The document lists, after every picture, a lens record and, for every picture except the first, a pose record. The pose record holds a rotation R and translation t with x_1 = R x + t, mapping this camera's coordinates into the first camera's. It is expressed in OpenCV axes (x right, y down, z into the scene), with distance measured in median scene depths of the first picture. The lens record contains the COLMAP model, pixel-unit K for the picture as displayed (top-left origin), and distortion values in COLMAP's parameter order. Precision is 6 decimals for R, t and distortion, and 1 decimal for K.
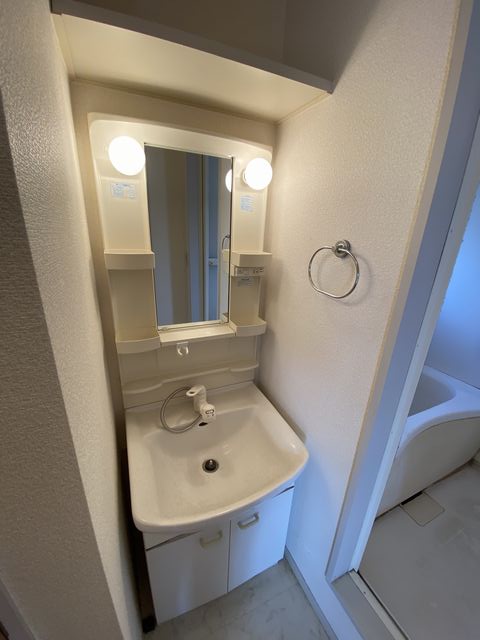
lens RADIAL K [[261.1, 0, 241.1], [0, 261.1, 318.7], [0, 0, 1]] dist [-0.009092, -0.004954]
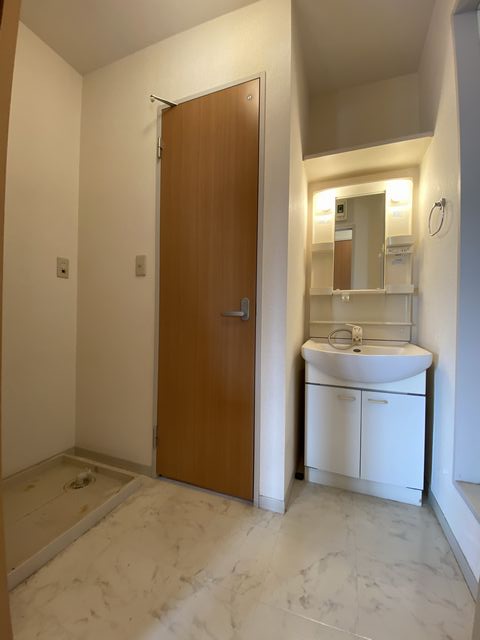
lens RADIAL K [[261.1, 0, 243.7], [0, 261.1, 320.7], [0, 0, 1]] dist [-0.009092, -0.004954]
pose [[0.705194, -0.023011, -0.708641, 0.581994], [-0.207109, 0.949196, -0.236924, 0.946630], [0.678091, 0.313843, 0.664601, -0.625048]]
